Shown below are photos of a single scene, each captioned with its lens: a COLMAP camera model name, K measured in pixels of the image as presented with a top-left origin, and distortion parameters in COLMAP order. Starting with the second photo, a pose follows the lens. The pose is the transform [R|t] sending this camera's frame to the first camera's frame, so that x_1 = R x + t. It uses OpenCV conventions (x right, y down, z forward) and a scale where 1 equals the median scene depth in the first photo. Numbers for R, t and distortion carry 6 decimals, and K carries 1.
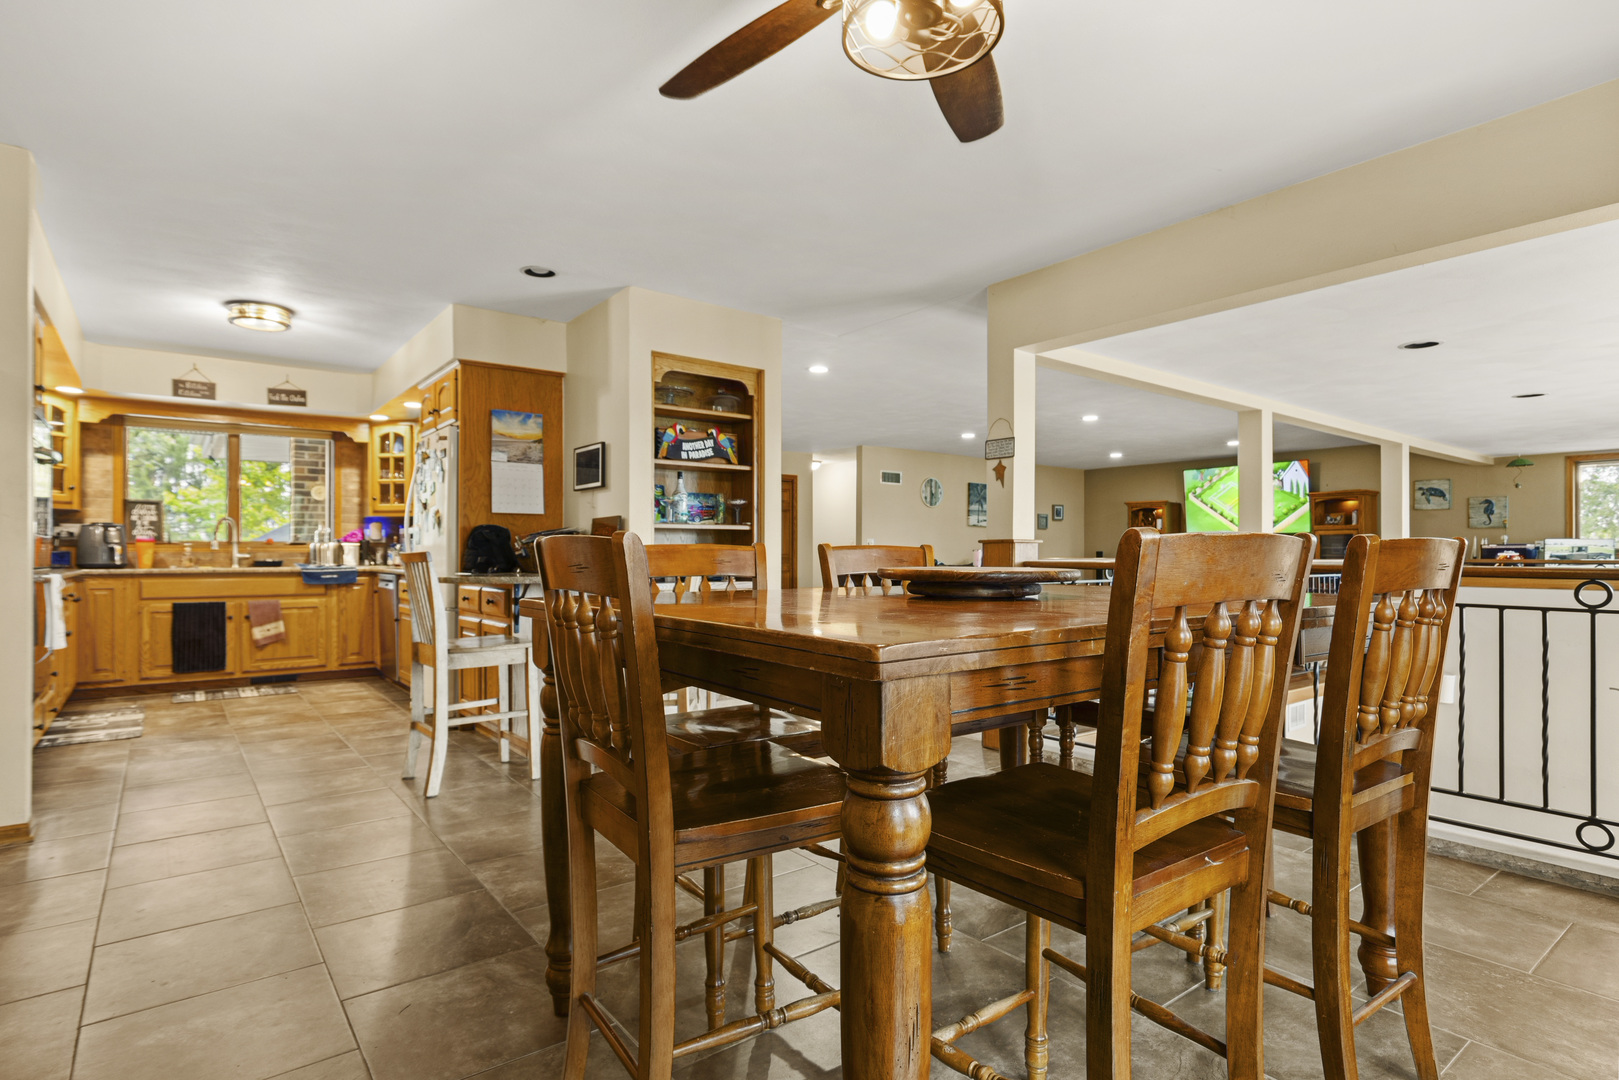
lens RADIAL K [[845.4, 0, 810.6], [0, 845.4, 534.5], [0, 0, 1]] dist [0.002646, 0.000729]
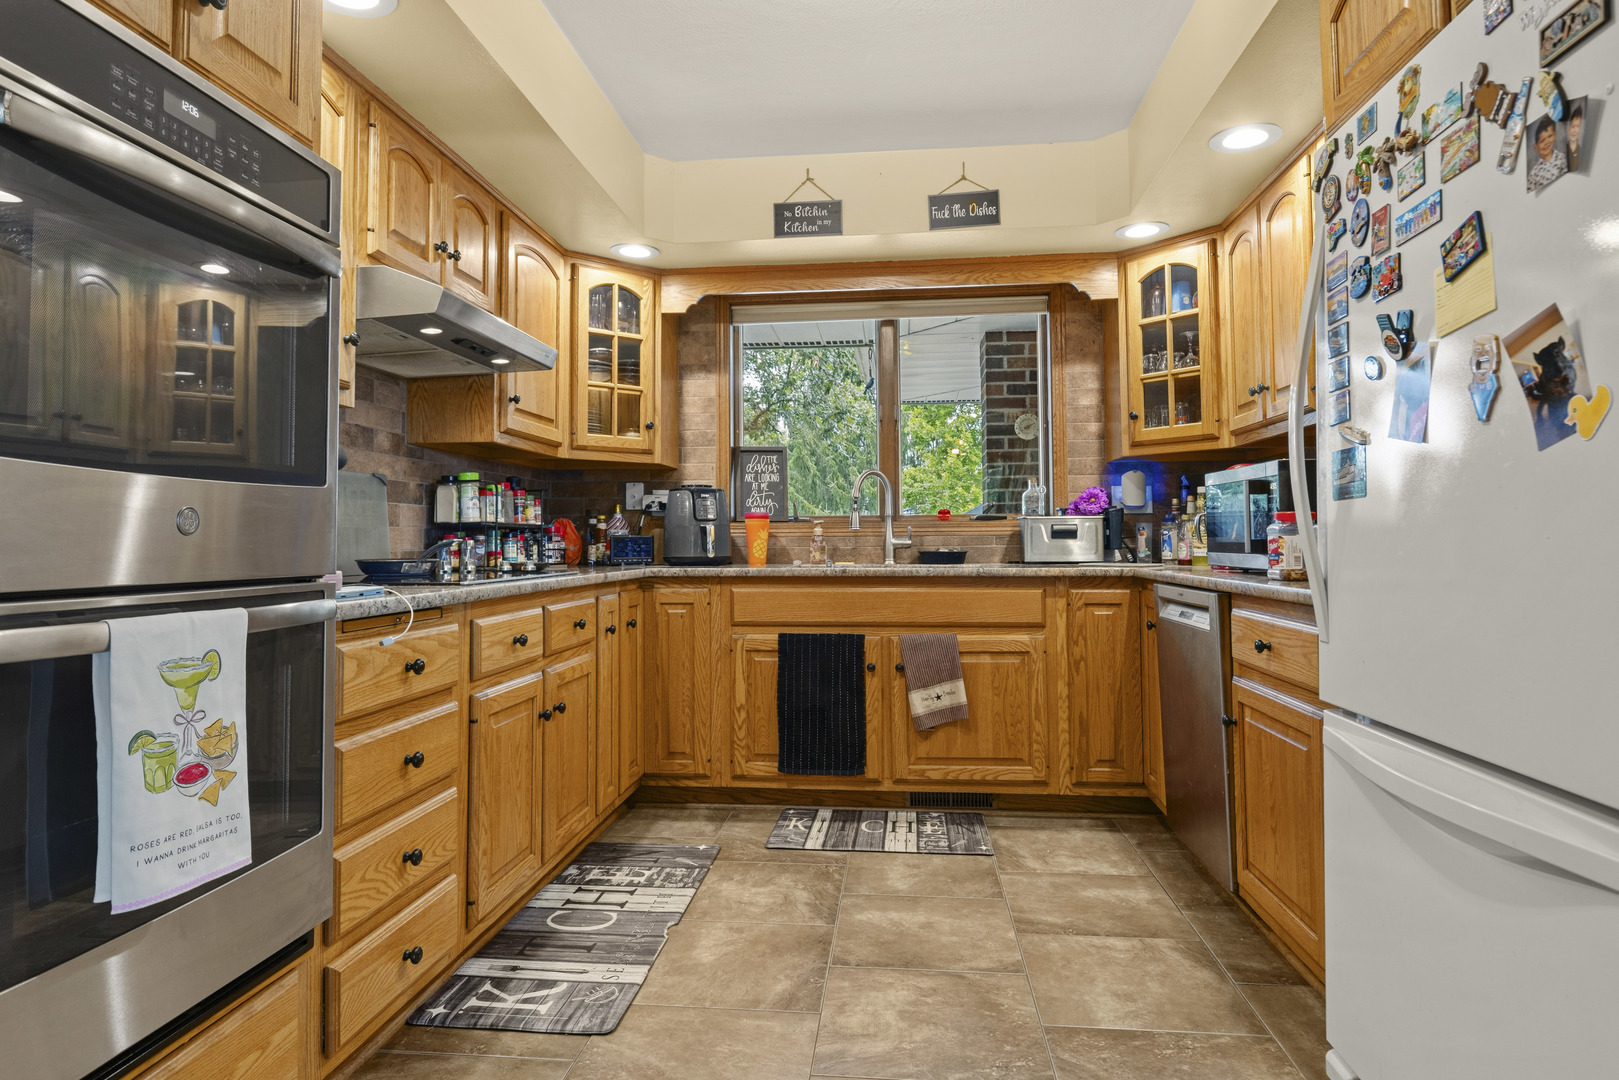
lens RADIAL K [[959.6, 0, 806.1], [0, 959.6, 528.8], [0, 0, 1]] dist [0.026125, 0.000440]
pose [[0.728650, -0.012332, -0.684776, -0.316232], [0.020506, 0.999782, 0.003815, 0.014101], [0.684580, -0.016822, 0.728744, 0.544837]]
